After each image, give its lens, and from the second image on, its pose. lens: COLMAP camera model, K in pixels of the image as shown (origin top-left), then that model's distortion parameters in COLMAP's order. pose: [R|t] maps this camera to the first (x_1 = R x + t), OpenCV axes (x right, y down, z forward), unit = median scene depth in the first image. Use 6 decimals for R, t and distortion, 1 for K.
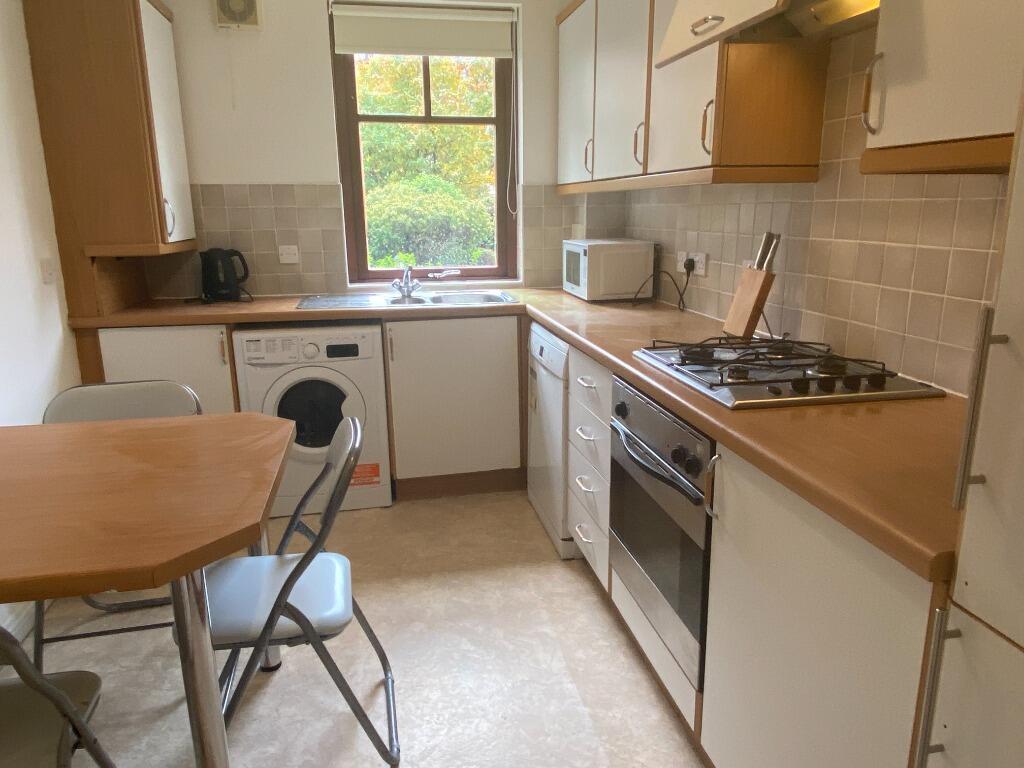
lens RADIAL K [[701.7, 0, 512.0], [0, 701.7, 384.0], [0, 0, 1]] dist [0.103250, -0.128767]
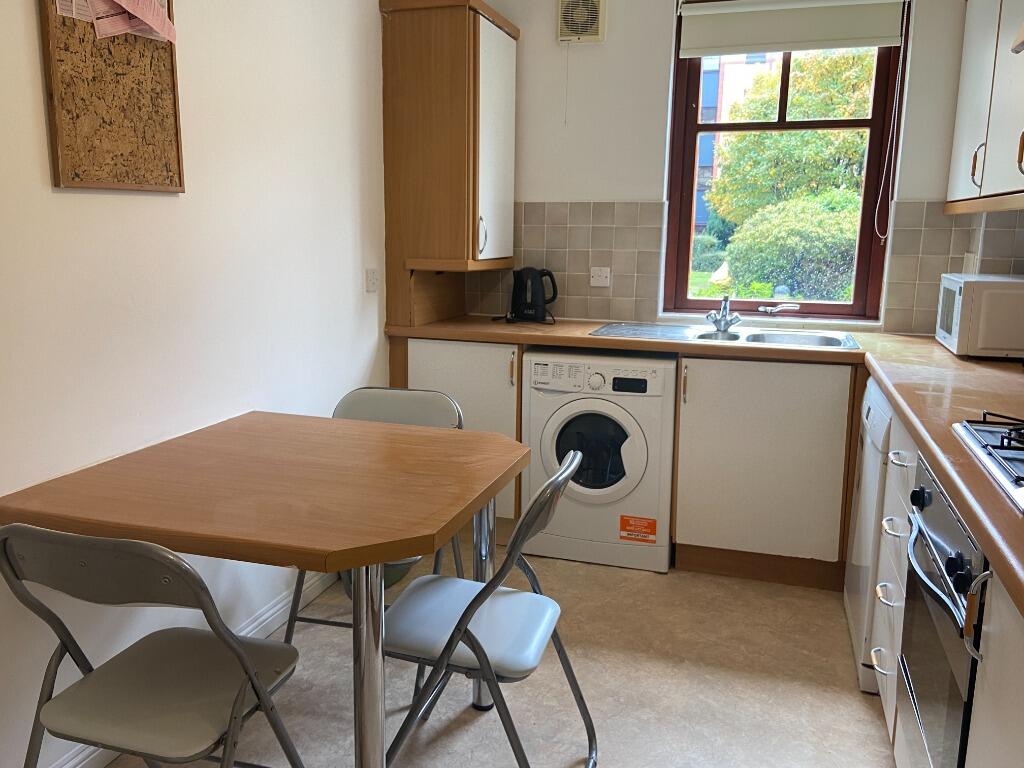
lens RADIAL K [[833.9, 0, 512.0], [0, 833.9, 384.0], [0, 0, 1]] dist [0.125023, -0.176252]
pose [[0.876684, 0.110812, -0.468130, 0.116917], [-0.139404, 0.989874, -0.026754, 0.000581], [0.460425, 0.088714, 0.883254, -0.002588]]
